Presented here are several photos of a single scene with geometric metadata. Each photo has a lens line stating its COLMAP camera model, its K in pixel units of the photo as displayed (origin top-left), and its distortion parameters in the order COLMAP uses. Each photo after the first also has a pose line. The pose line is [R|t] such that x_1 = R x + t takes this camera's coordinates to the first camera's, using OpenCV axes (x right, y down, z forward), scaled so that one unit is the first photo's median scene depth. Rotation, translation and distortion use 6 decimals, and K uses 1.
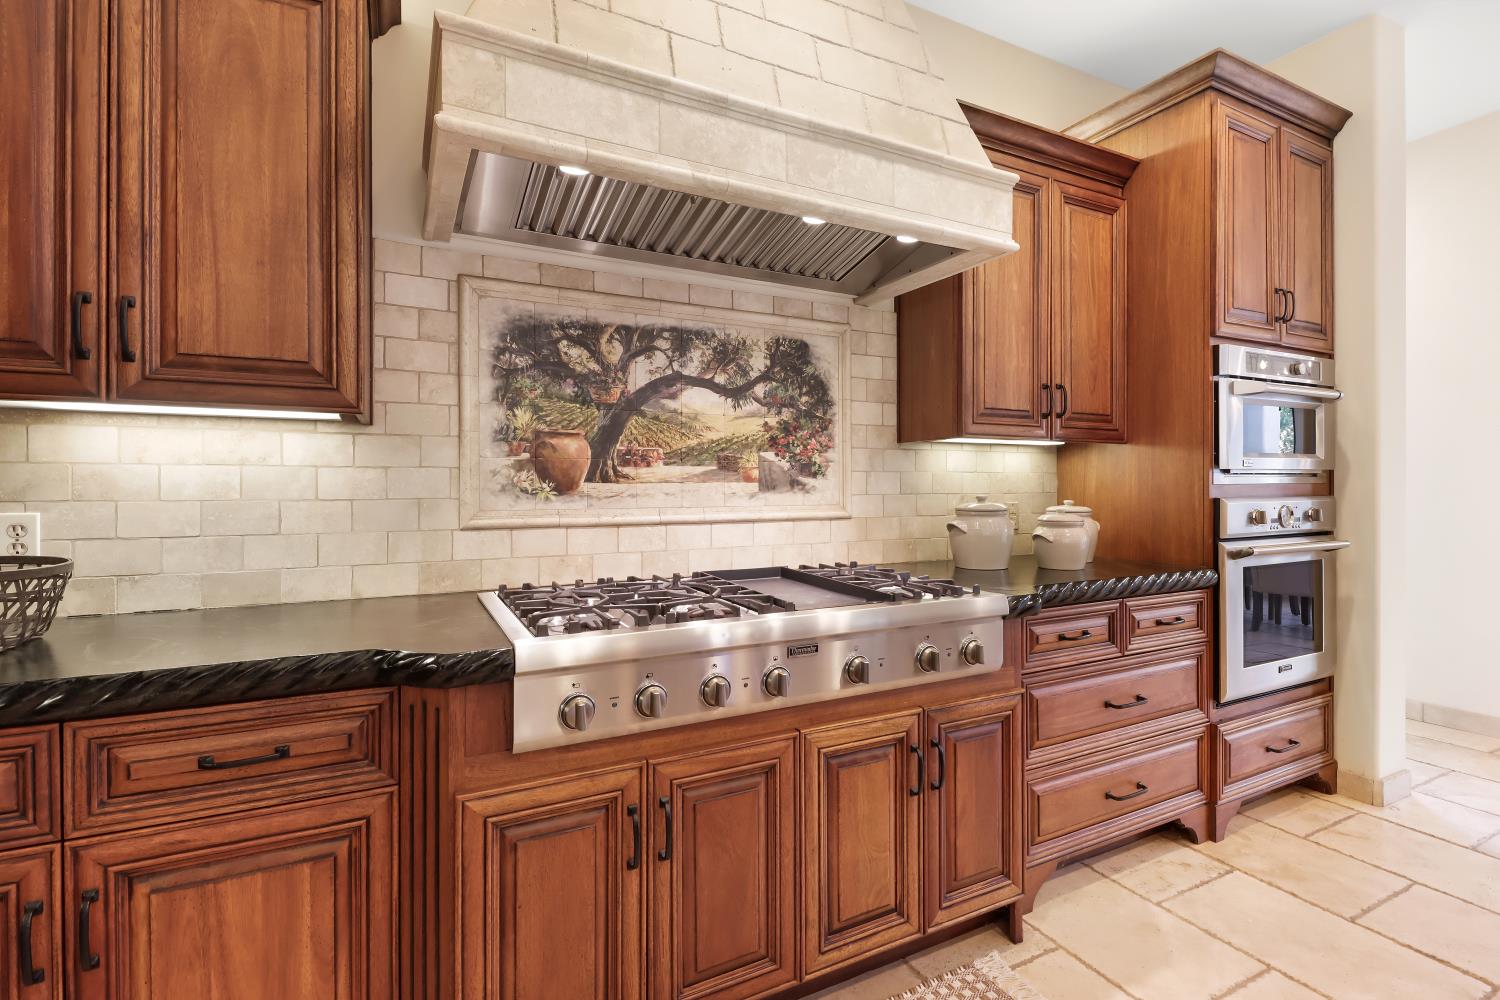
lens RADIAL K [[691.8, 0, 748.8], [0, 691.8, 485.9], [0, 0, 1]] dist [0.014201, -0.010348]
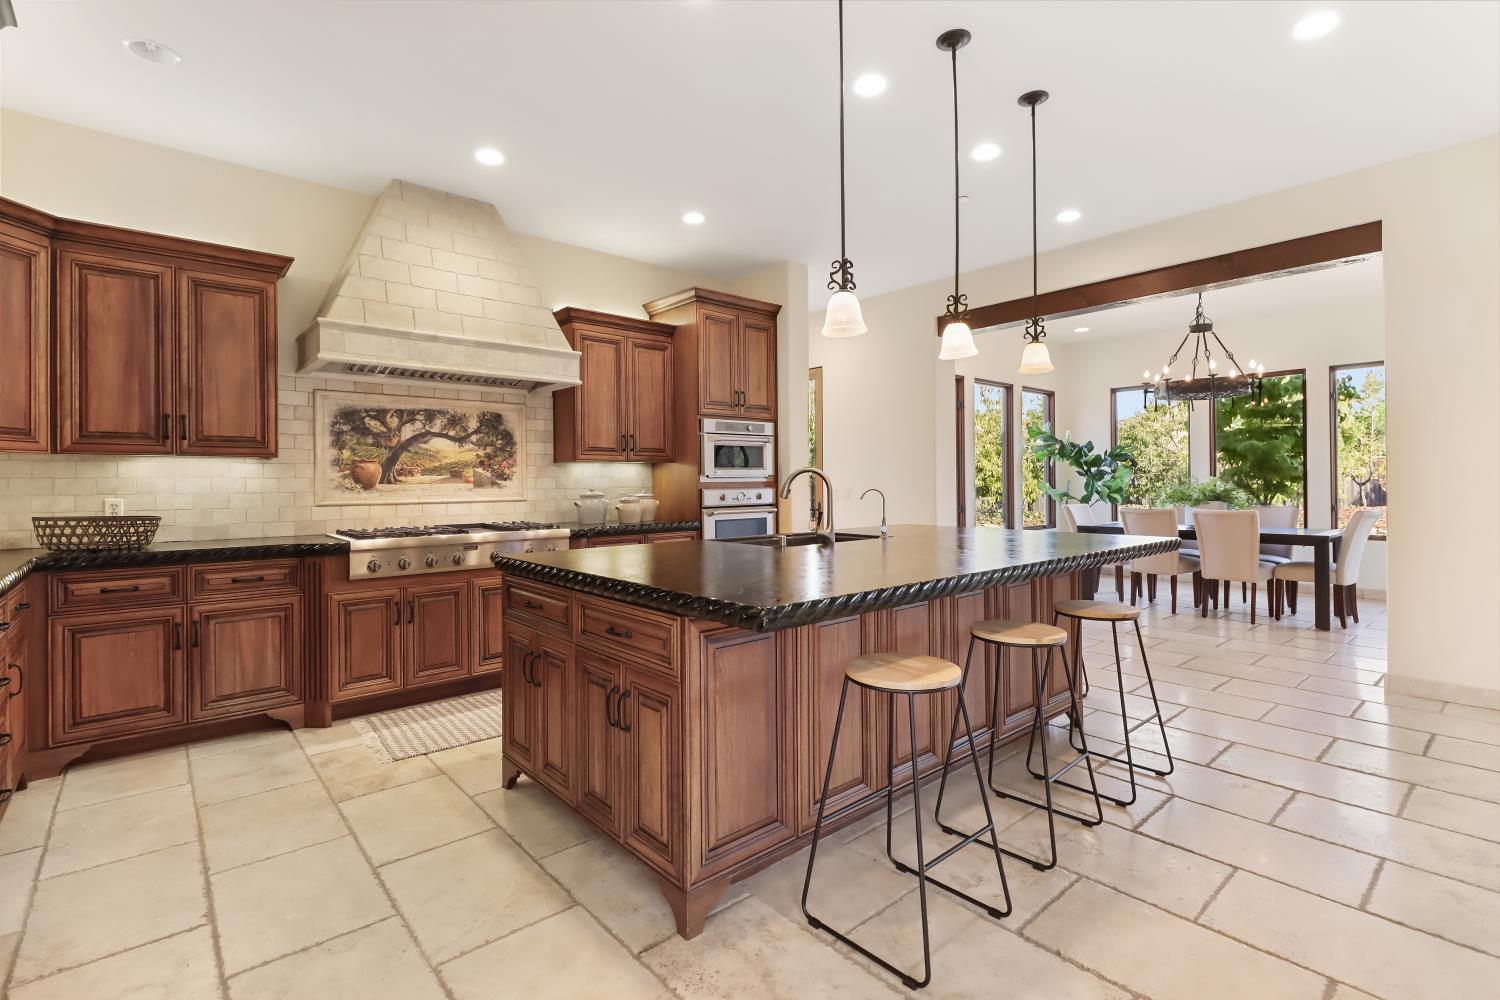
lens RADIAL K [[691.8, 0, 753.6], [0, 691.8, 479.9], [0, 0, 1]] dist [0.014201, -0.010348]
pose [[0.968228, -0.007547, 0.249954, 0.358116], [0.009476, 0.999934, -0.006511, 0.006885], [-0.249888, 0.008673, 0.968236, -1.399986]]
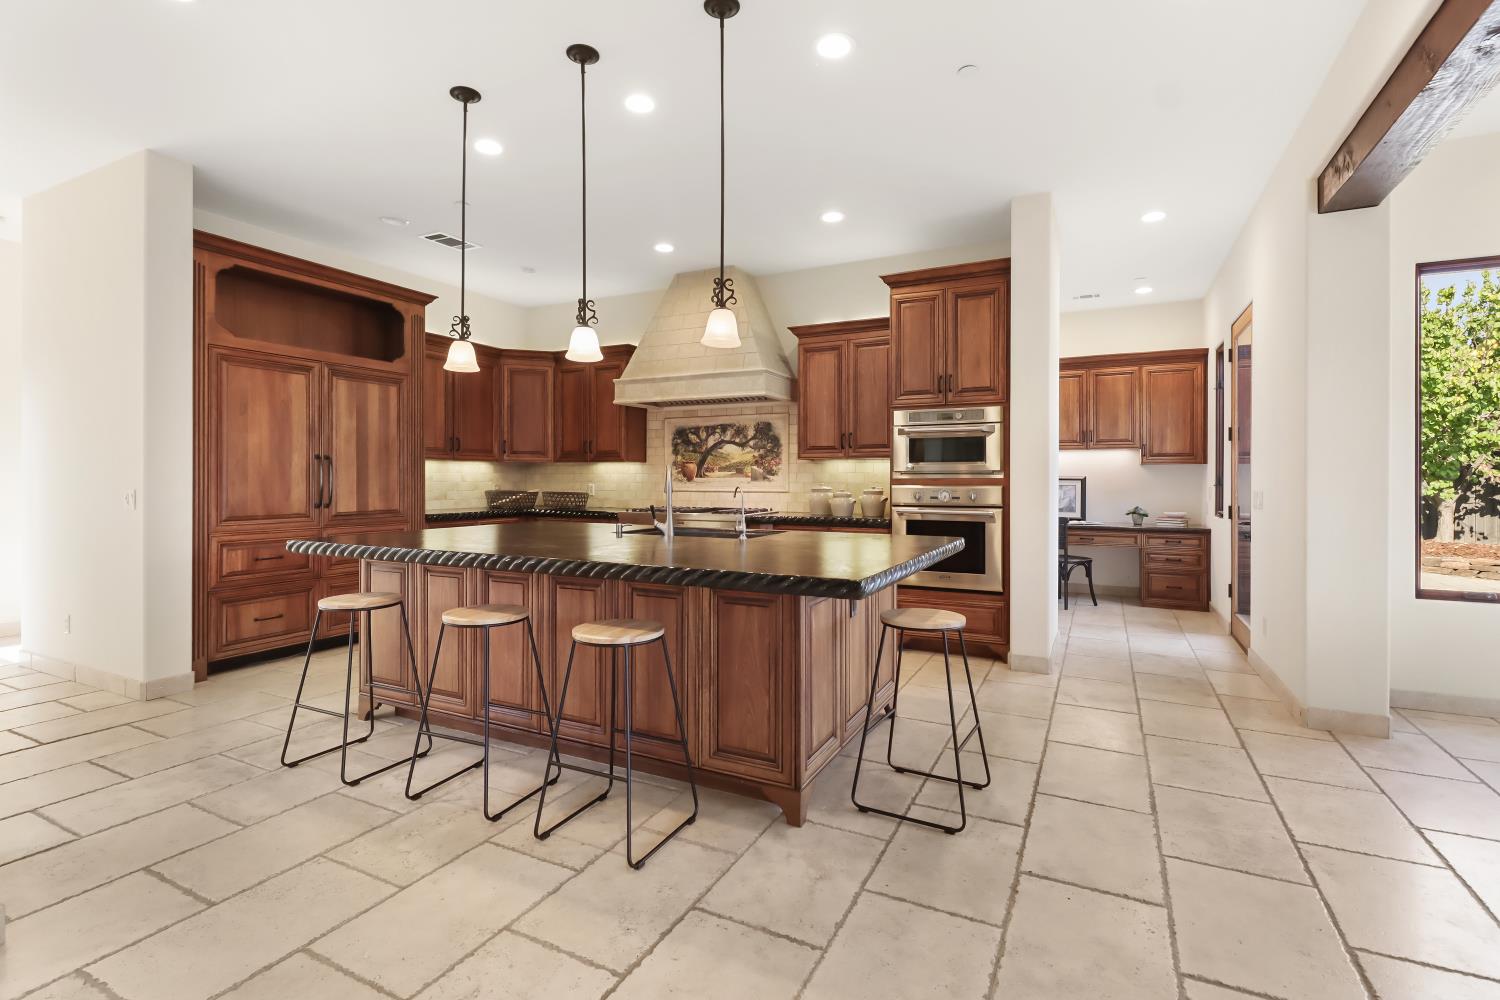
lens RADIAL K [[691.8, 0, 735.0], [0, 691.8, 477.1], [0, 0, 1]] dist [0.014201, -0.010348]
pose [[0.580398, -0.000315, -0.814333, 2.547253], [-0.004871, 0.999981, -0.003859, 0.004137], [0.814319, 0.006206, 0.580385, -0.709653]]
